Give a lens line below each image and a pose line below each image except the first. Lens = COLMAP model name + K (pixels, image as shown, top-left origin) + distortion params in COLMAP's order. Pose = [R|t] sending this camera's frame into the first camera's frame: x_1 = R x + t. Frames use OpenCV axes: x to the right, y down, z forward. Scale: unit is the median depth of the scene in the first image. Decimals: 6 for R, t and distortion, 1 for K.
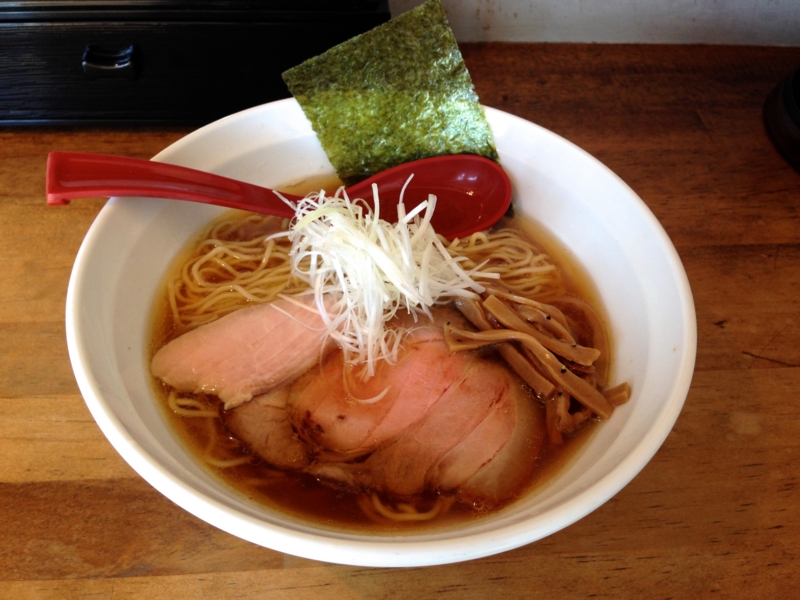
lens RADIAL K [[767.6, 0, 369.6], [0, 767.6, 300.2], [0, 0, 1]] dist [0.077505, -0.151928]
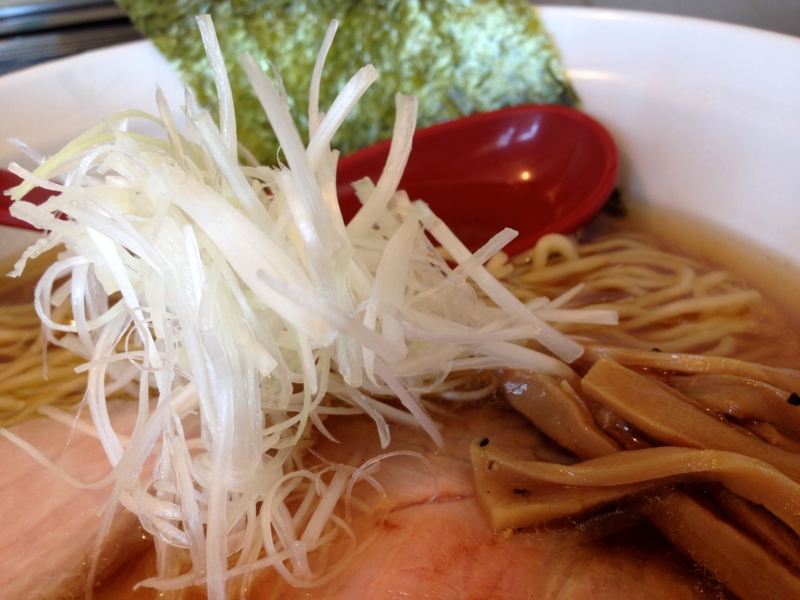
lens RADIAL K [[794.6, 0, 359.9], [0, 794.6, 300.8], [0, 0, 1]] dist [0.005985, -0.001498]
pose [[0.987807, -0.098210, -0.120795, 0.094979], [0.065363, 0.965843, -0.250747, 0.052382], [0.141295, 0.239794, 0.960487, 0.627707]]
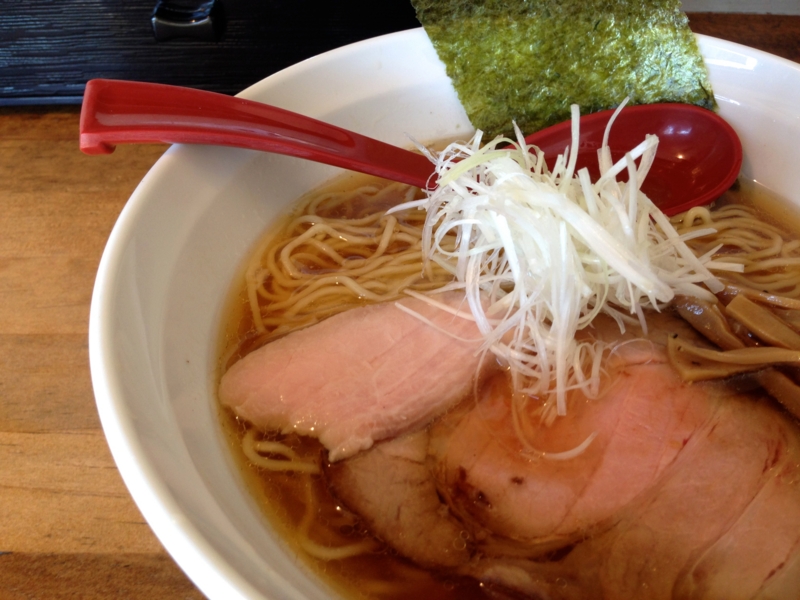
lens RADIAL K [[767.6, 0, 369.6], [0, 767.6, 300.2], [0, 0, 1]] dist [0.077505, -0.151928]
pose [[0.995035, 0.012881, -0.098691, -0.084050], [-0.018502, 0.998245, -0.056251, 0.040183], [0.097794, 0.057797, 0.993527, 0.327782]]
